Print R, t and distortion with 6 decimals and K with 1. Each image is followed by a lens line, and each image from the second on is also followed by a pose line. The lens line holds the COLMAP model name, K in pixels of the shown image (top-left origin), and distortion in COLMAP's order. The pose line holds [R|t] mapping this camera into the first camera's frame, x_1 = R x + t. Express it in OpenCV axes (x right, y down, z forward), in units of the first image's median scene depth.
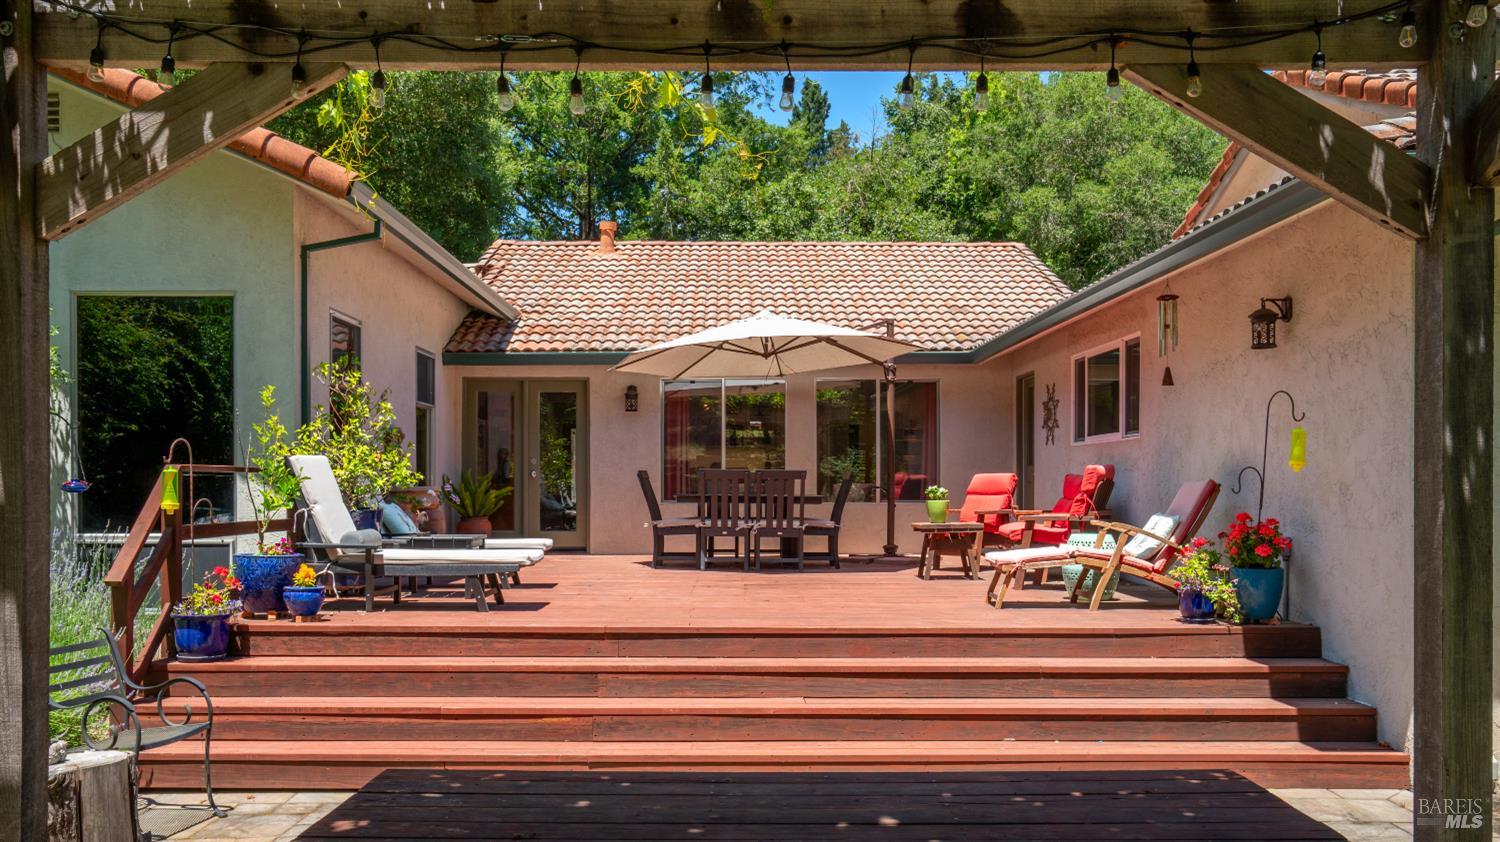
lens RADIAL K [[1265.0, 0, 744.1], [0, 1265.0, 452.7], [0, 0, 1]] dist [0.005047, 0.000878]
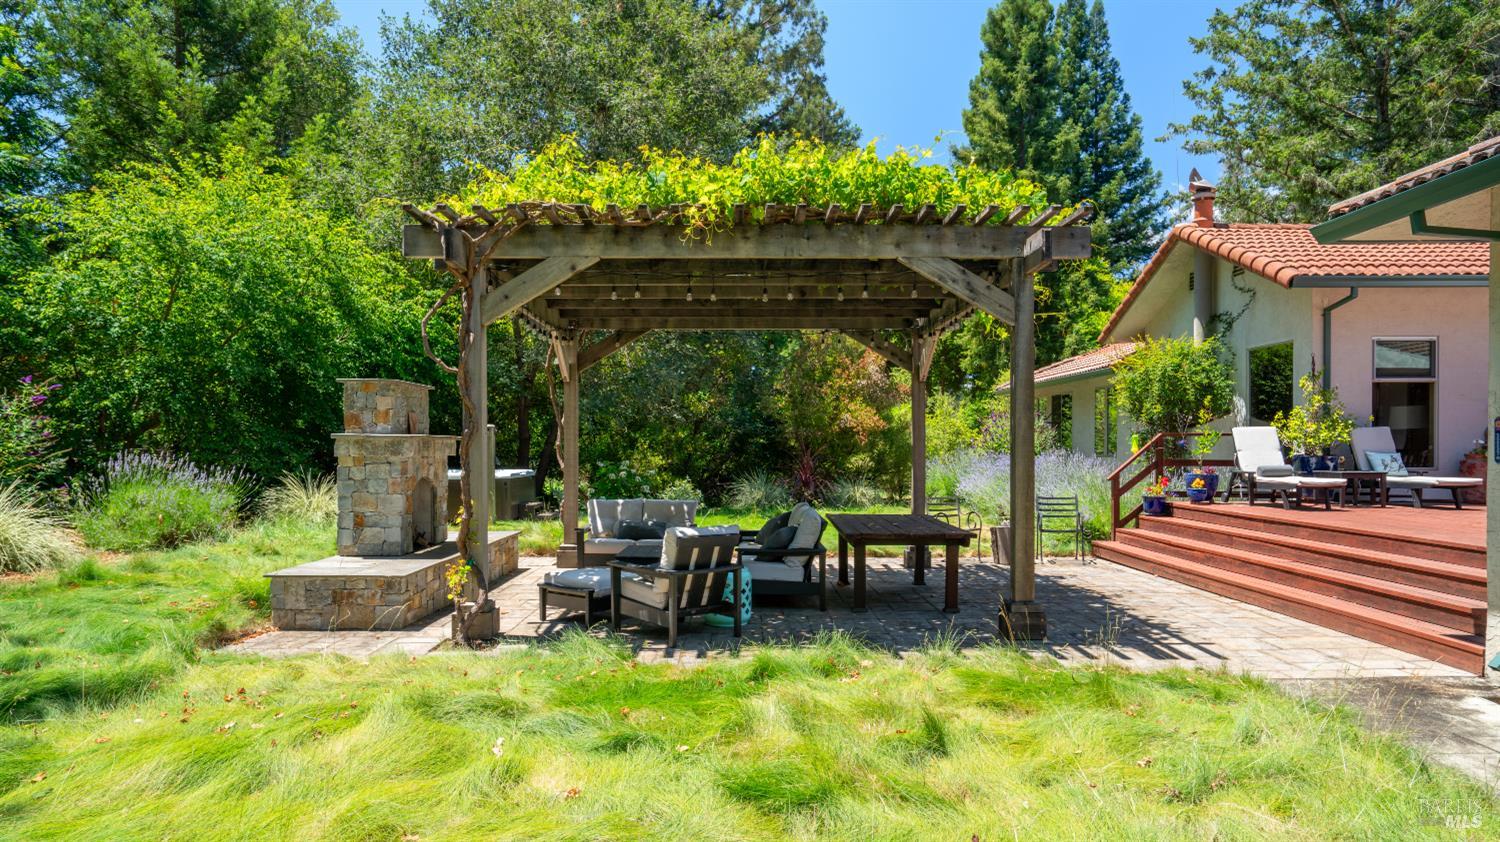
lens RADIAL K [[958.9, 0, 754.6], [0, 958.9, 448.1], [0, 0, 1]] dist [-0.003806, 0.041850]
pose [[0.018388, 0.002785, -0.999827, 0.982859], [0.021822, 0.999757, 0.003186, 0.011371], [0.999593, -0.021877, 0.018322, 0.164302]]
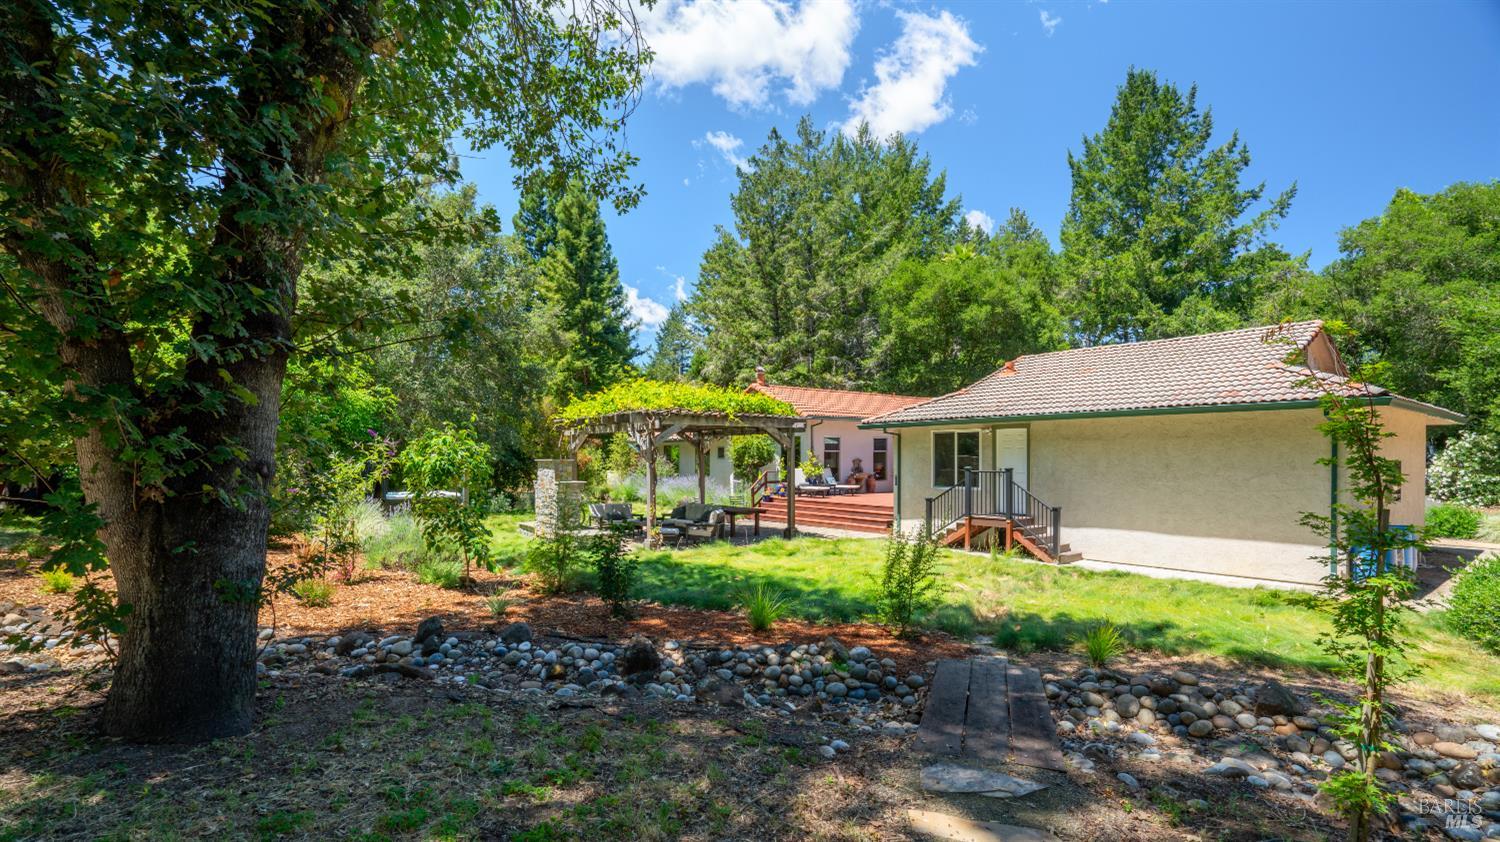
lens RADIAL K [[703.5, 0, 753.4], [0, 703.5, 448.3], [0, 0, 1]] dist [-0.000523, 0.000682]
pose [[0.614791, -0.010134, -0.788625, 1.674841], [0.021956, 0.999750, 0.004270, -0.088351], [0.788385, -0.019940, 0.614859, -0.875588]]
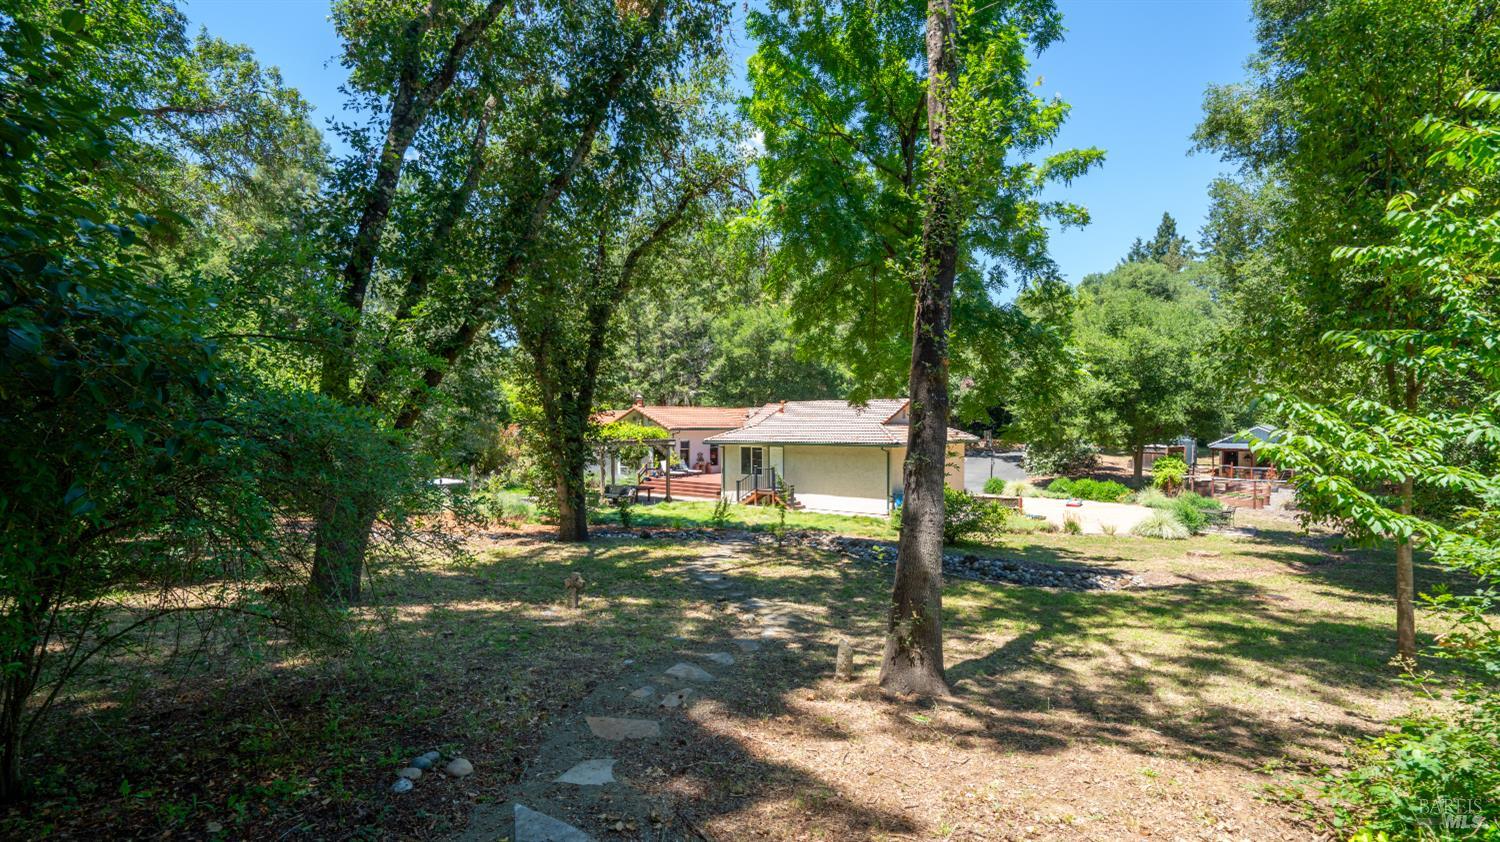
lens RADIAL K [[724.5, 0, 750.0], [0, 724.5, 421.0], [0, 0, 1]] dist [-0.047069, 0.000243]
pose [[0.777529, -0.001435, -0.628845, 2.909567], [0.017616, 0.999655, 0.019500, -0.318683], [0.628600, -0.026240, 0.777286, -2.256822]]
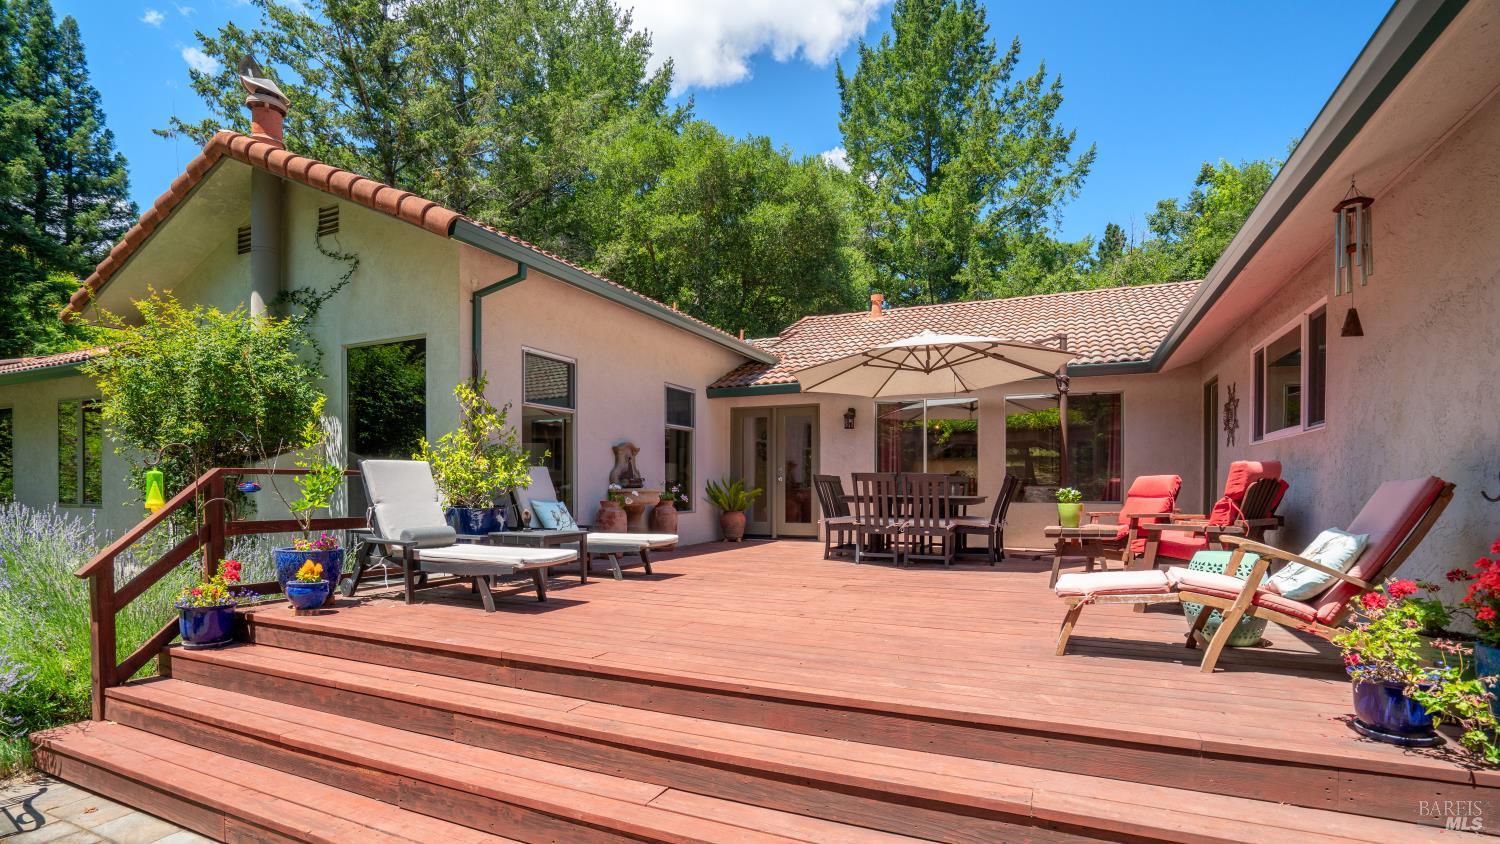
lens RADIAL K [[712.7, 0, 742.7], [0, 712.7, 488.3], [0, 0, 1]] dist [-0.047368, 0.018457]
pose [[0.903935, 0.001241, -0.427668, 0.181402], [0.009993, 0.999661, 0.024022, 0.013118], [0.427553, -0.025988, 0.903617, 0.479632]]
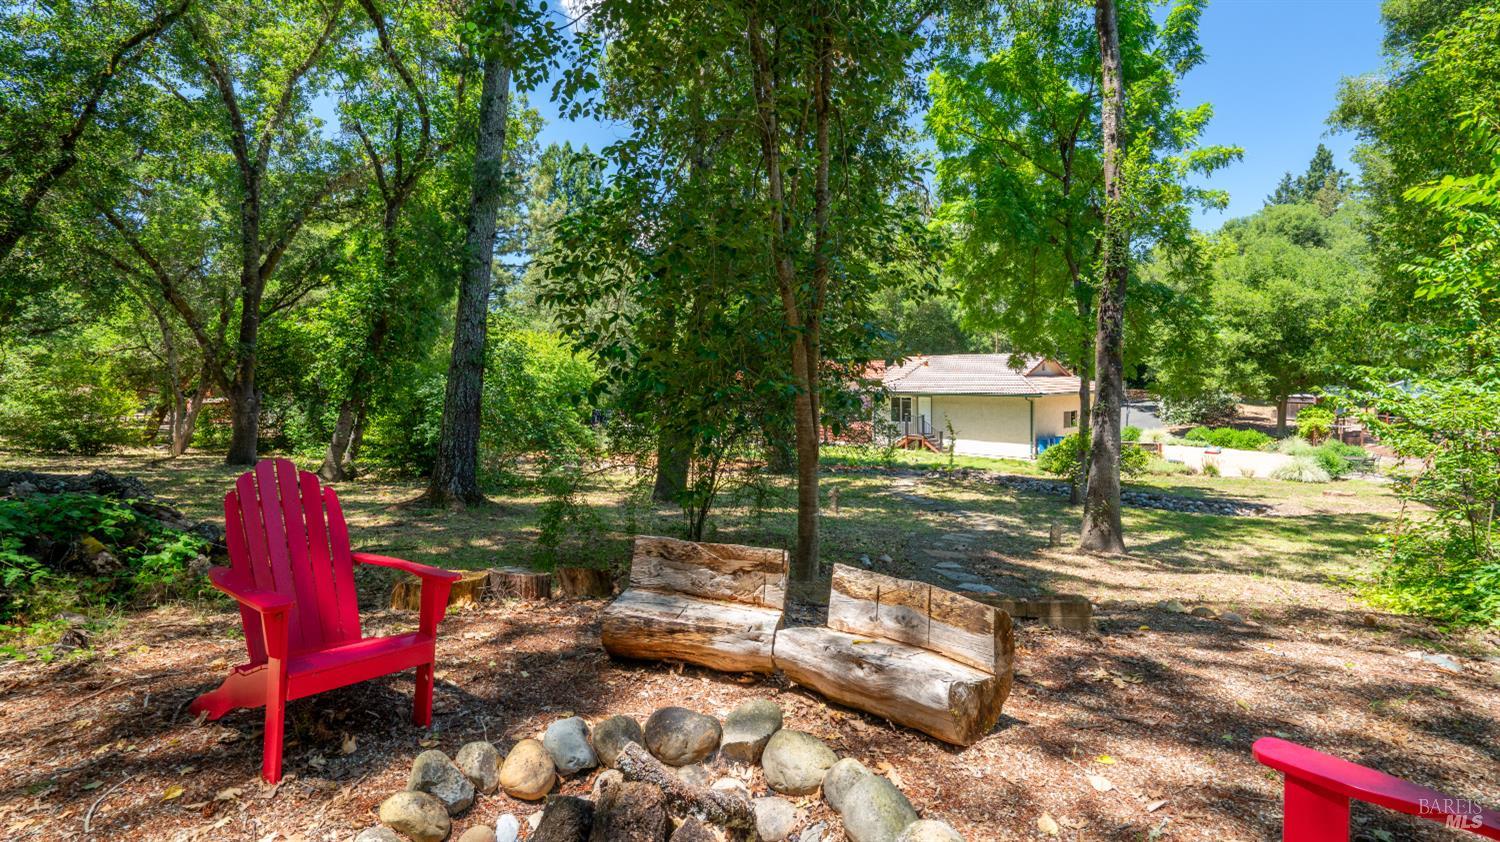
lens RADIAL K [[728.9, 0, 748.9], [0, 728.9, 376.7], [0, 0, 1]] dist [-0.024314, 0.000635]
pose [[0.676358, -0.000005, -0.736573, 3.061731], [0.026864, 0.999335, 0.024662, -0.356858], [0.736083, -0.036468, 0.675908, -2.824177]]
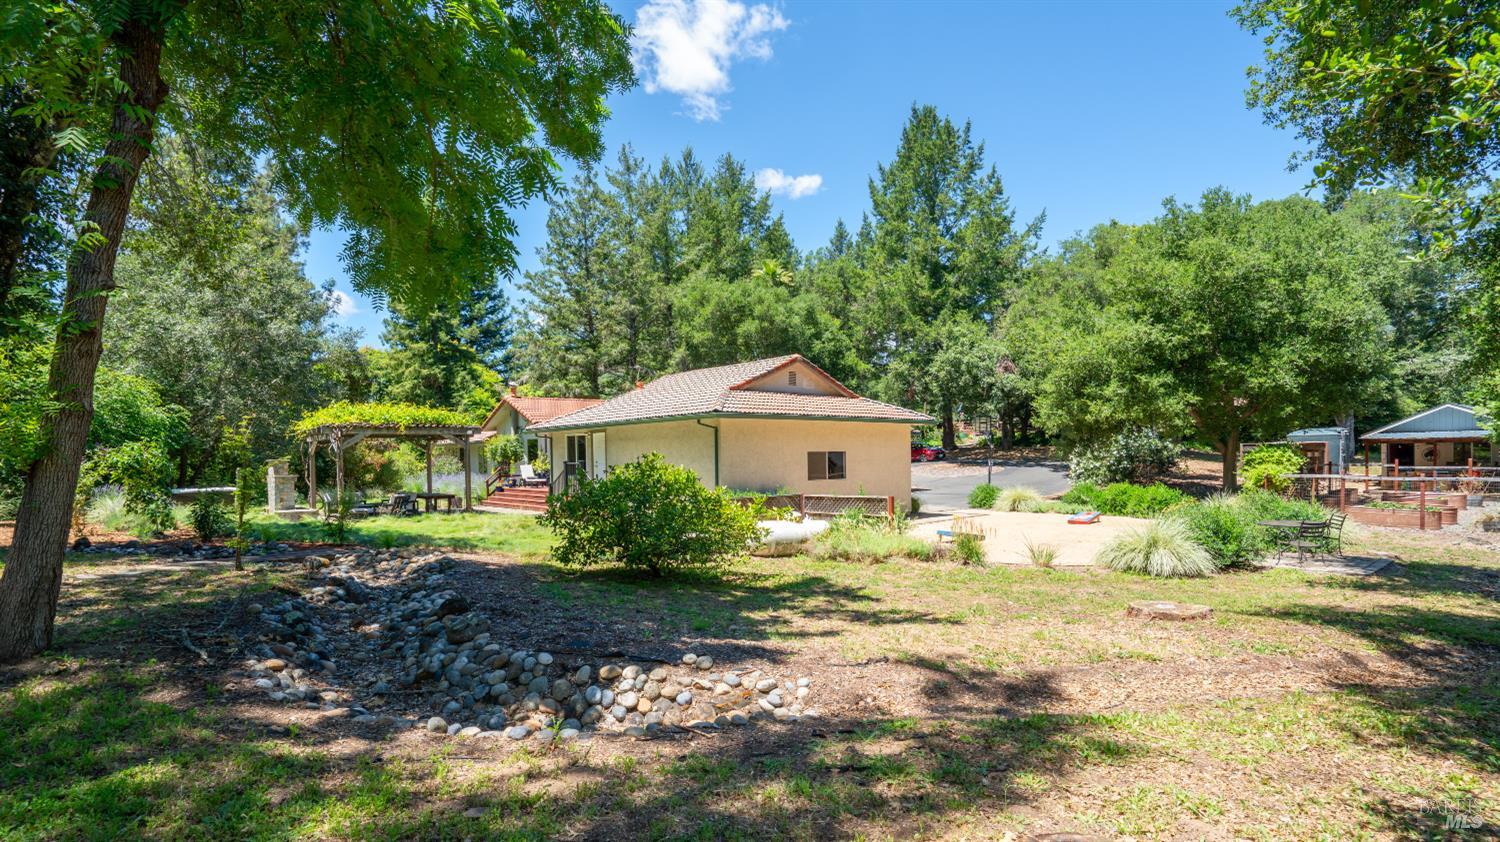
lens RADIAL K [[753.3, 0, 741.1], [0, 753.3, 453.4], [0, 0, 1]] dist [-0.035313, 0.000126]
pose [[0.649566, -0.013829, -0.760180, 2.976205], [0.036217, 0.999262, 0.012770, -0.059551], [0.759442, -0.035827, 0.649587, -0.634795]]
